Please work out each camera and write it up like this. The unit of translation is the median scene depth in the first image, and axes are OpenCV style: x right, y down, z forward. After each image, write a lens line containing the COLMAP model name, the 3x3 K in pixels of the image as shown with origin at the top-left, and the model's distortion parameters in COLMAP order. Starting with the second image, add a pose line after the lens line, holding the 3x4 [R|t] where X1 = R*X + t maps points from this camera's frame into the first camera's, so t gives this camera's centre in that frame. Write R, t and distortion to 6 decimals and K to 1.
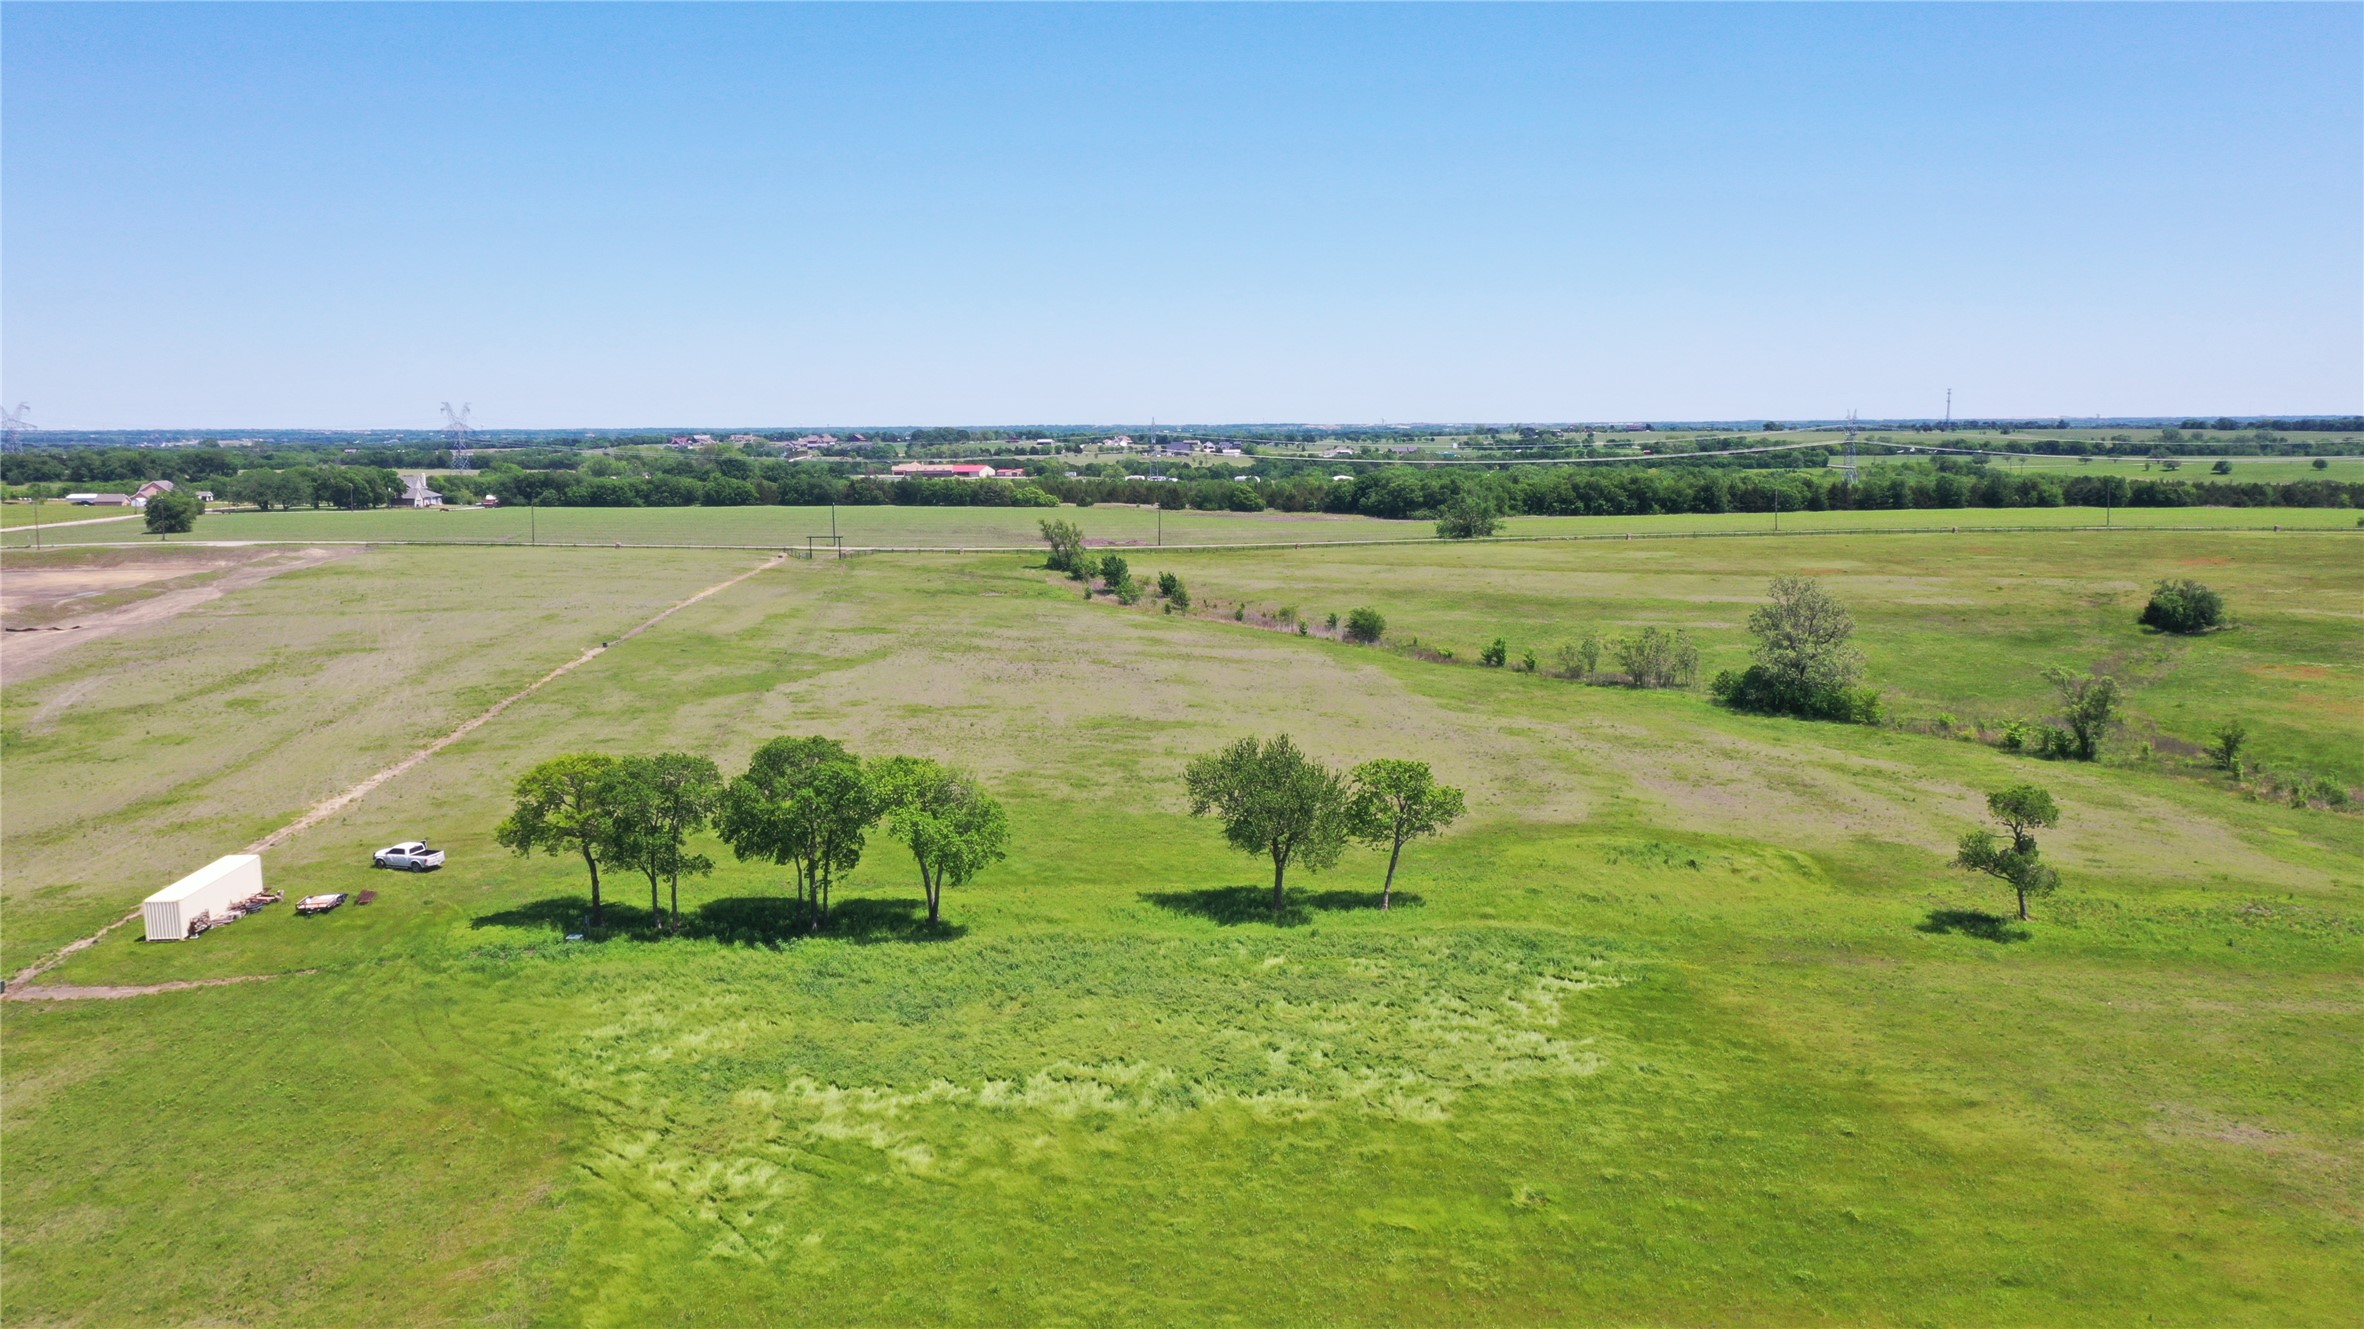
lens RADIAL K [[1878.4, 0, 1185.5], [0, 1878.4, 659.2], [0, 0, 1]] dist [0.017249, -0.007124]
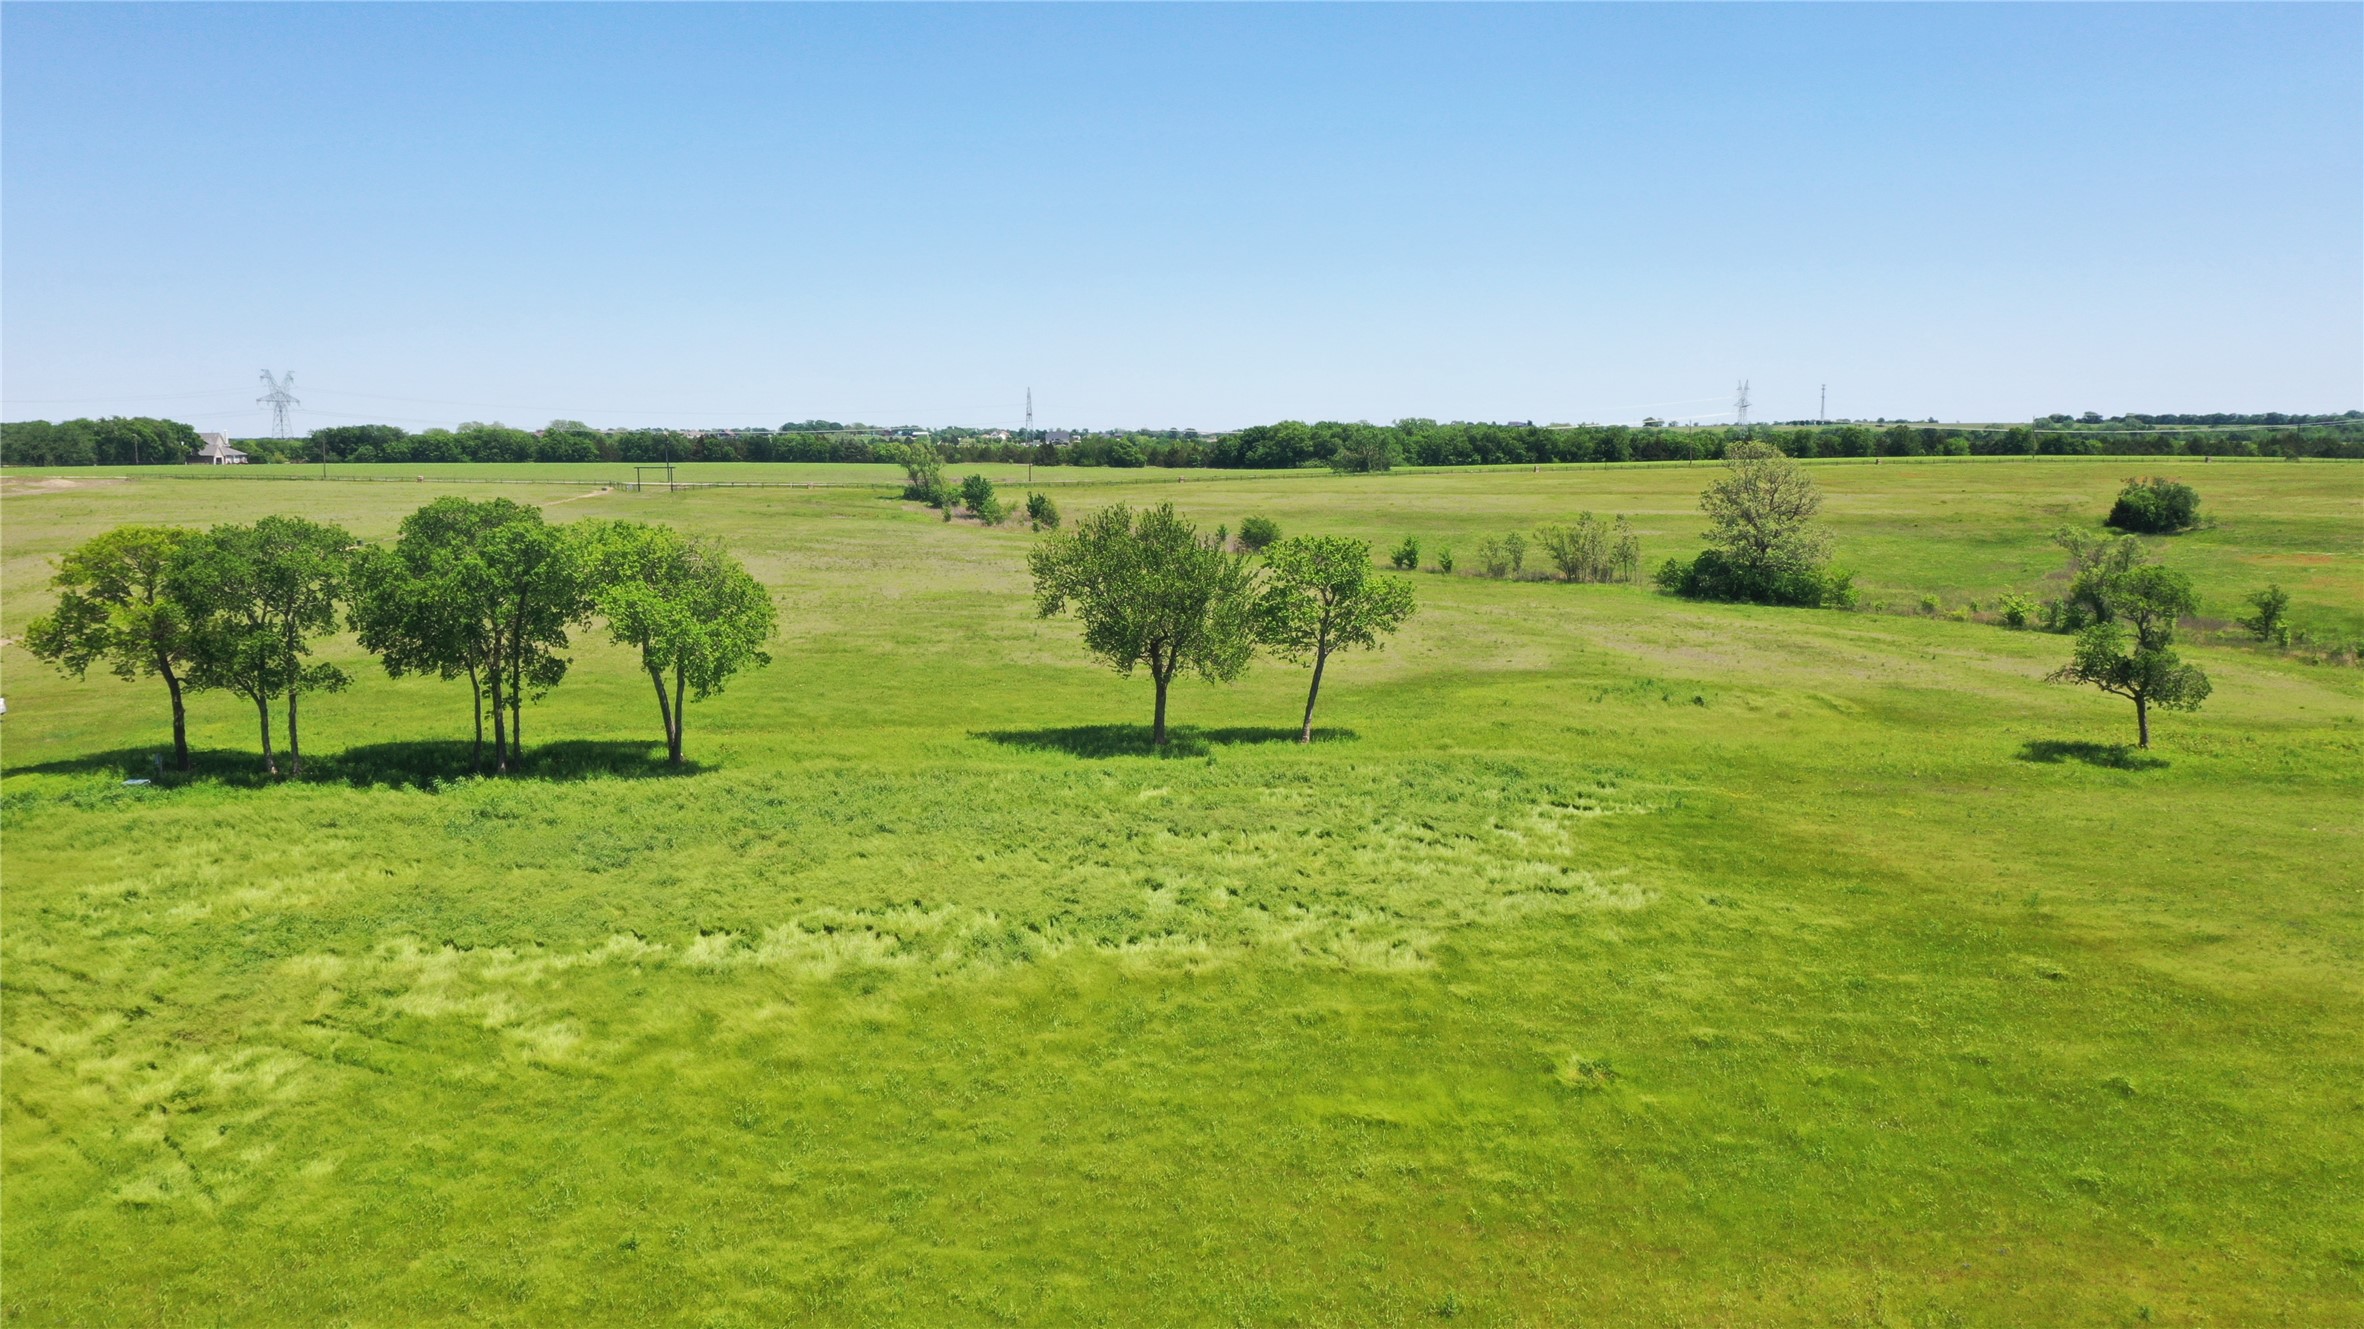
lens RADIAL K [[1878.4, 0, 1187.6], [0, 1878.4, 660.4], [0, 0, 1]] dist [0.017249, -0.007124]
pose [[0.997992, -0.008970, 0.062704, 0.014643], [0.009282, 0.999946, -0.004687, 0.104844], [-0.062659, 0.005260, 0.998021, 0.275235]]
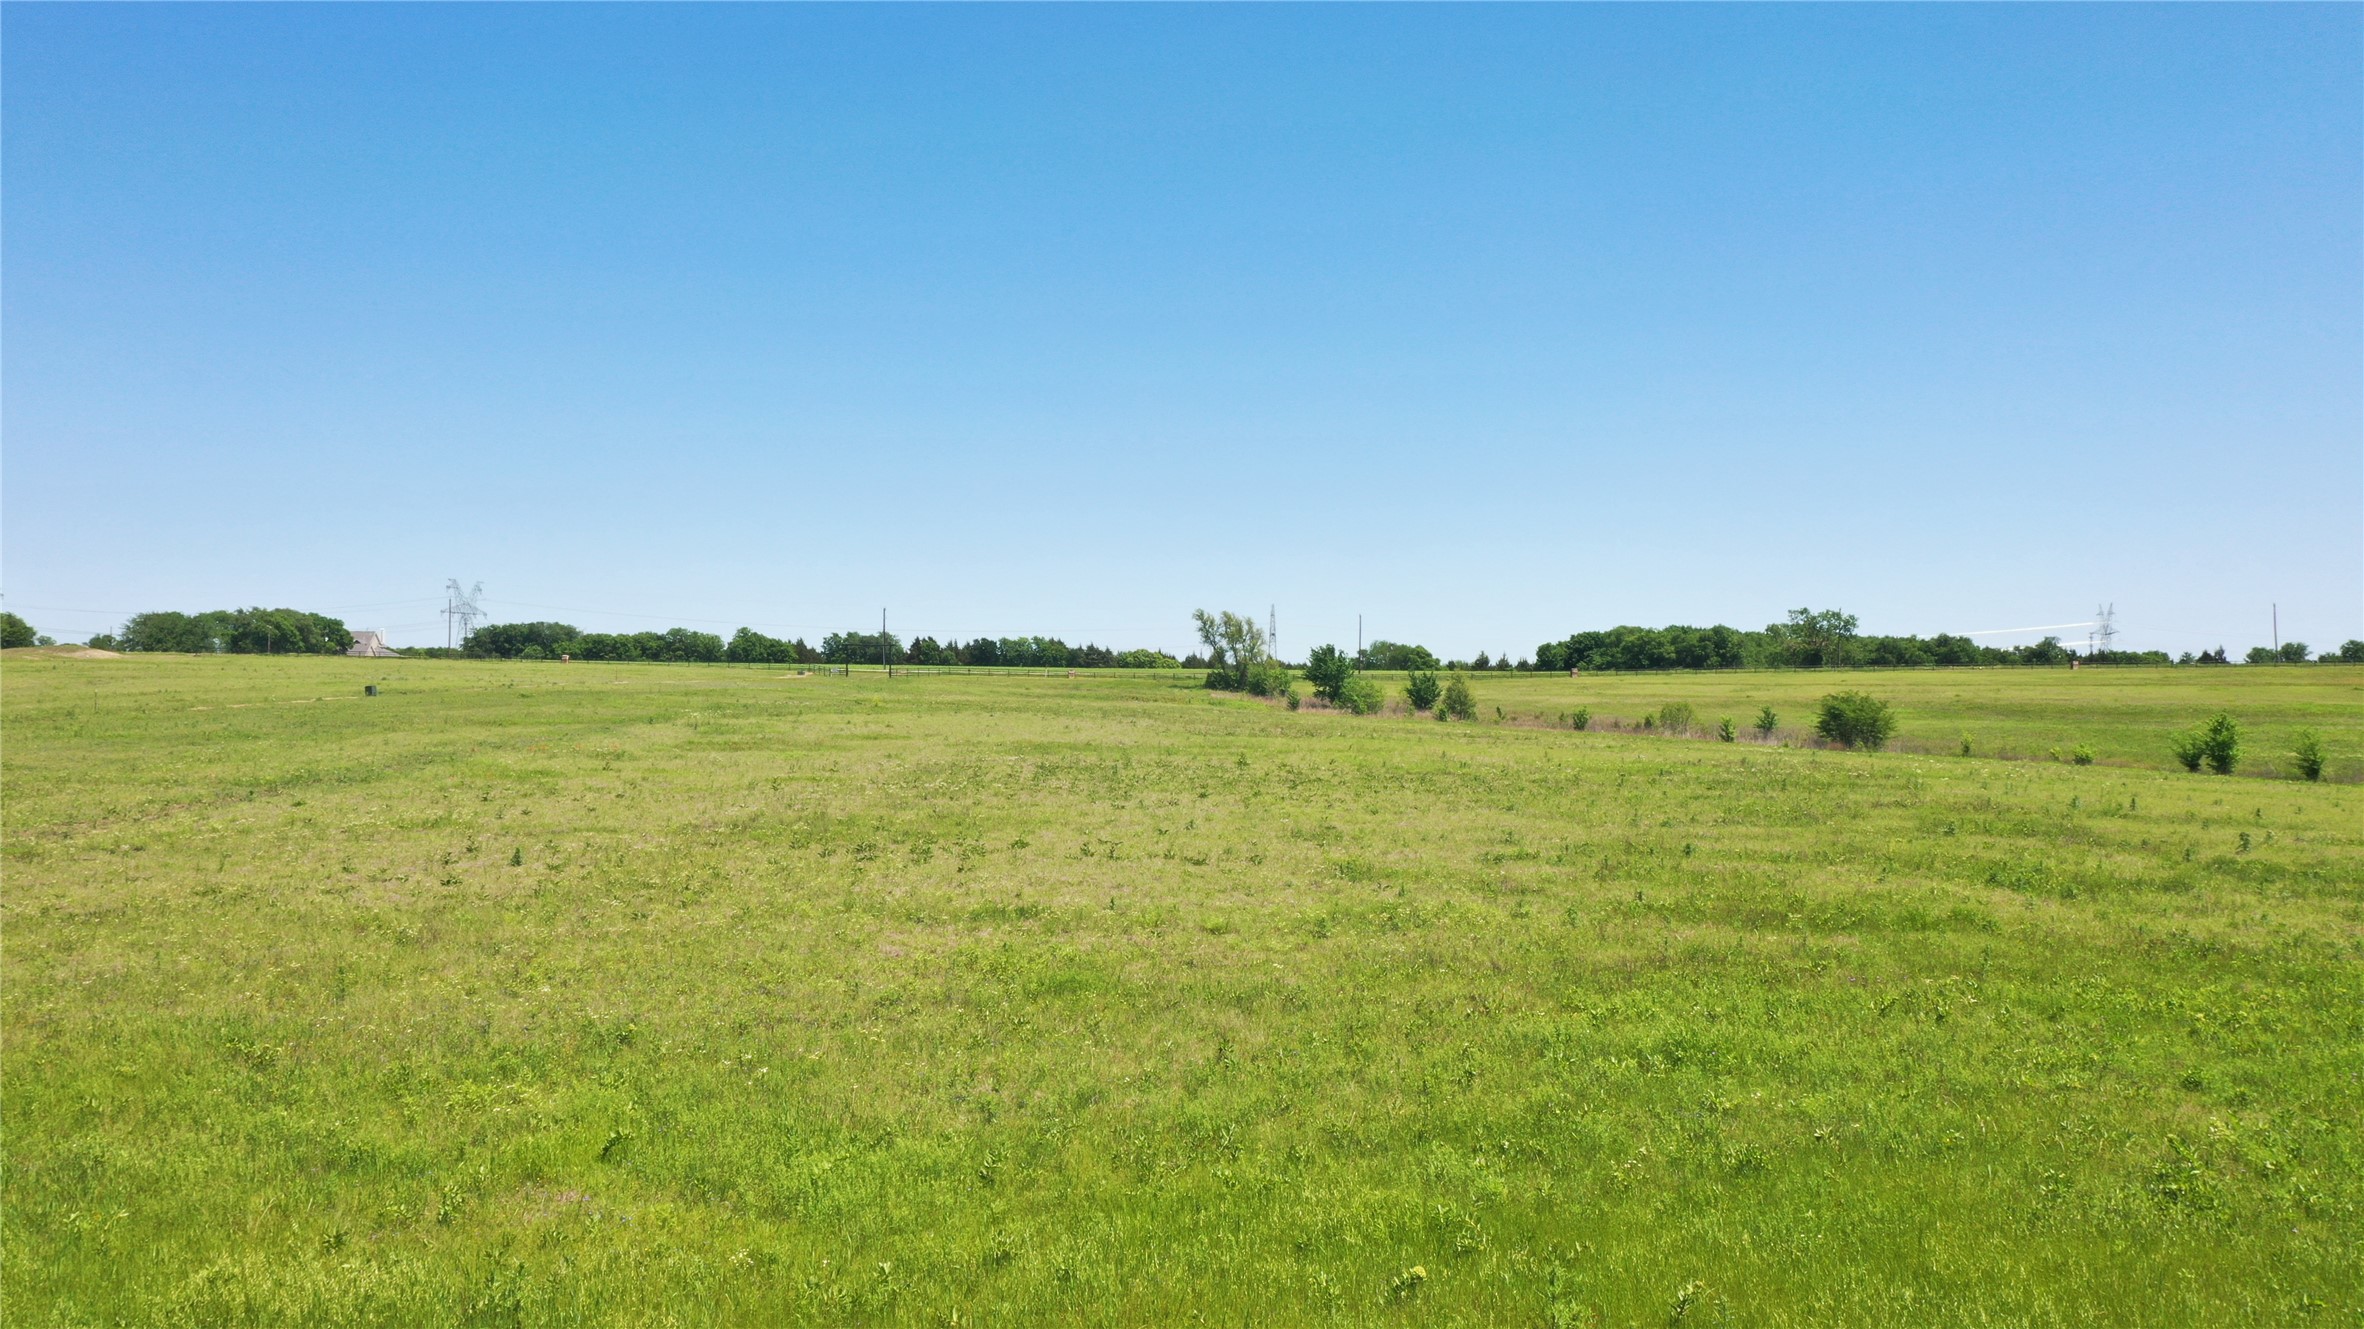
lens RADIAL K [[1878.4, 0, 1187.6], [0, 1878.4, 670.8], [0, 0, 1]] dist [0.017249, -0.007124]
pose [[0.999329, 0.009330, -0.035424, -0.172512], [-0.013942, 0.991117, -0.132261, 0.095010], [0.033875, 0.132667, 0.990582, 1.079288]]
